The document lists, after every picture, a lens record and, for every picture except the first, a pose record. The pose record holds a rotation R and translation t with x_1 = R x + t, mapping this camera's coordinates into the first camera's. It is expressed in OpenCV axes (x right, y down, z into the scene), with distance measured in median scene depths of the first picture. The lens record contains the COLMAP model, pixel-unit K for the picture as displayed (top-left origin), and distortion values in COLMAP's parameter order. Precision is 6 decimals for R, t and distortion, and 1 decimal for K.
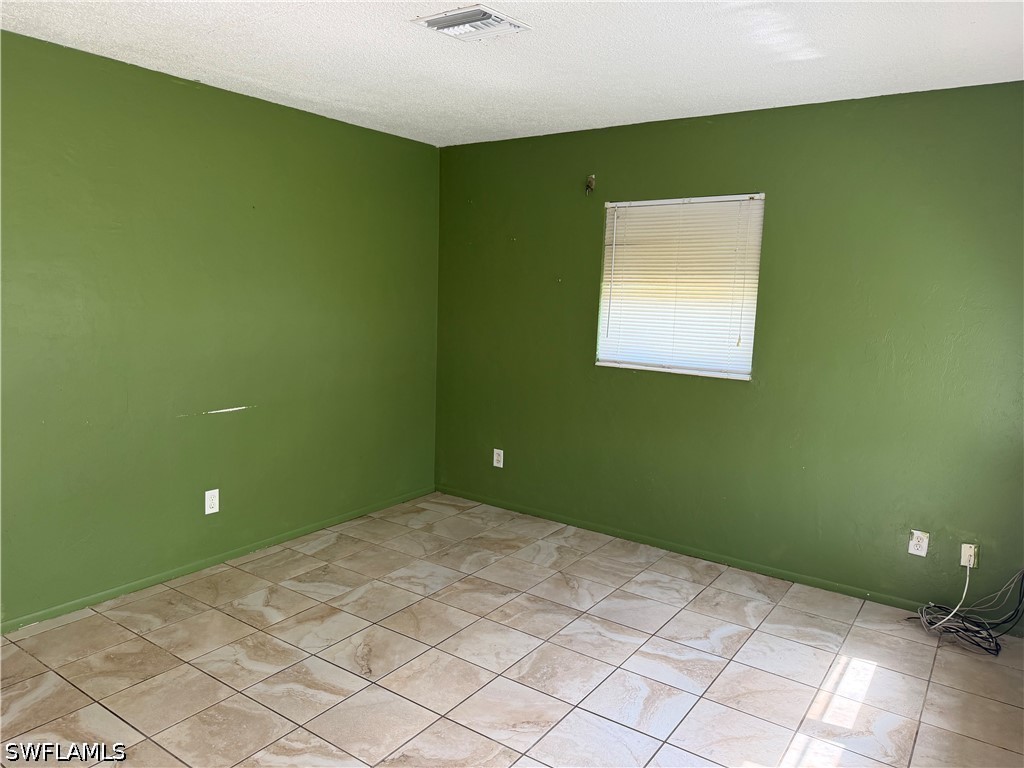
lens RADIAL K [[721.0, 0, 514.1], [0, 721.0, 379.8], [0, 0, 1]] dist [0.048724, -0.051378]
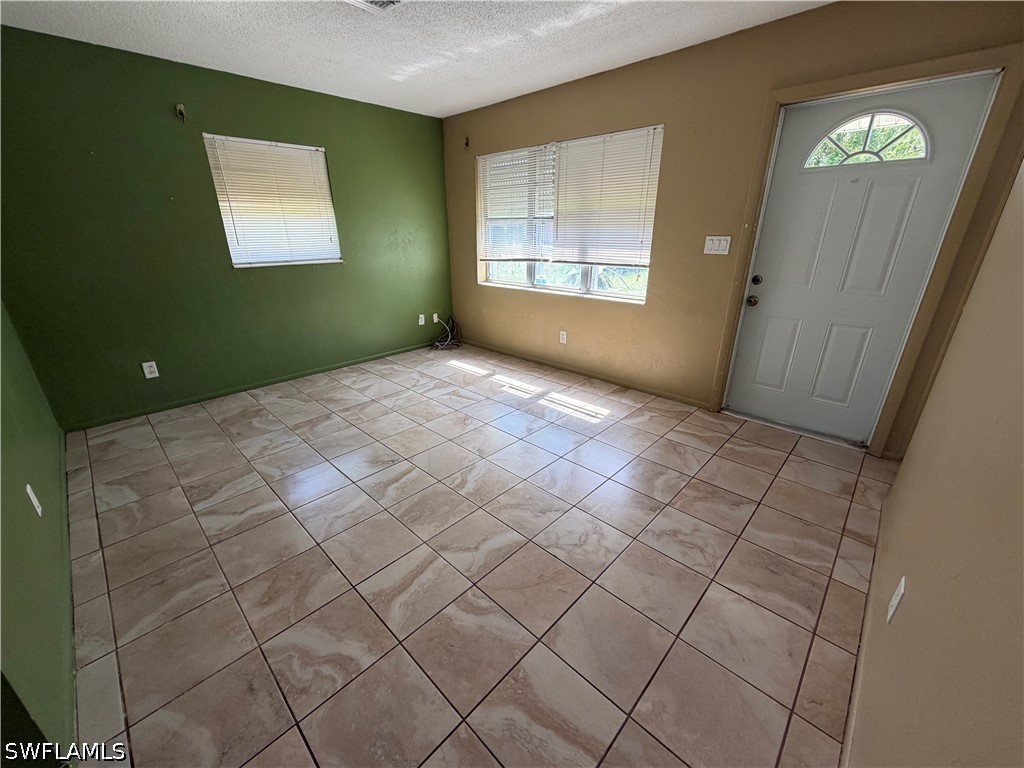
lens RADIAL K [[407.6, 0, 504.6], [0, 407.6, 387.1], [0, 0, 1]] dist [0.000621, 0.000613]
pose [[0.161075, -0.386212, 0.908237, -0.724619], [0.144573, 0.919560, 0.365387, -0.028066], [-0.976296, 0.072452, 0.203954, 0.456799]]
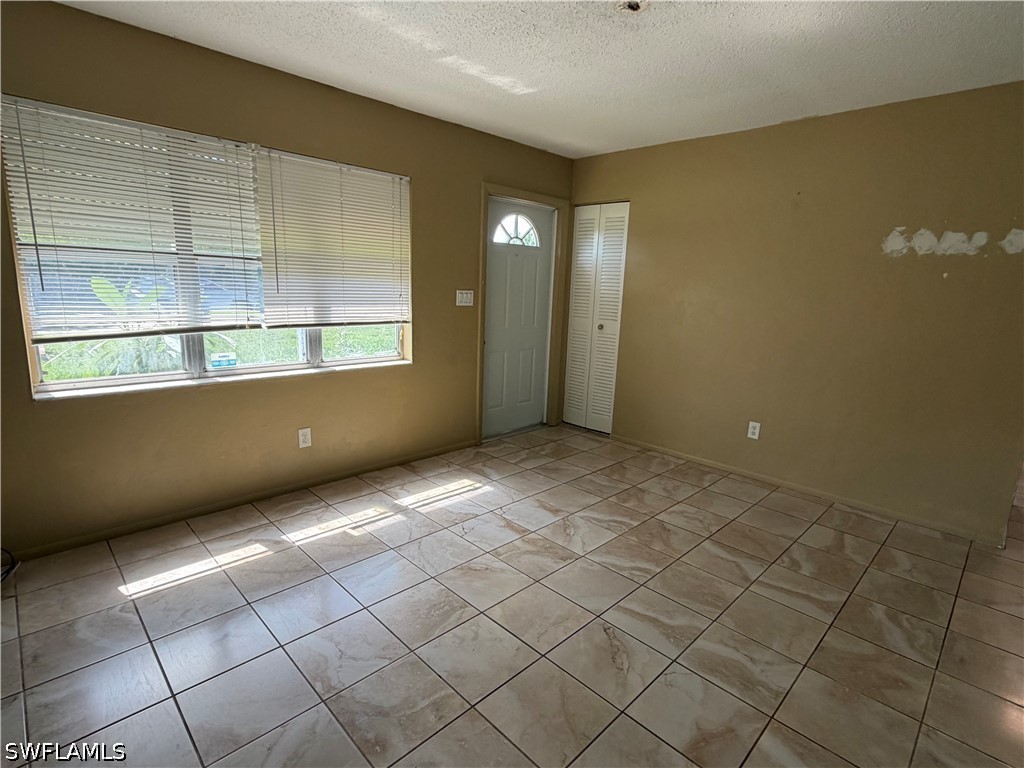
lens RADIAL K [[511.0, 0, 514.2], [0, 511.0, 390.4], [0, 0, 1]] dist [-0.001705, 0.000607]
pose [[-0.981521, -0.100592, 0.162780, -0.124732], [-0.040068, 0.939861, 0.339199, -0.124027], [-0.187111, 0.326409, -0.926524, 1.269478]]
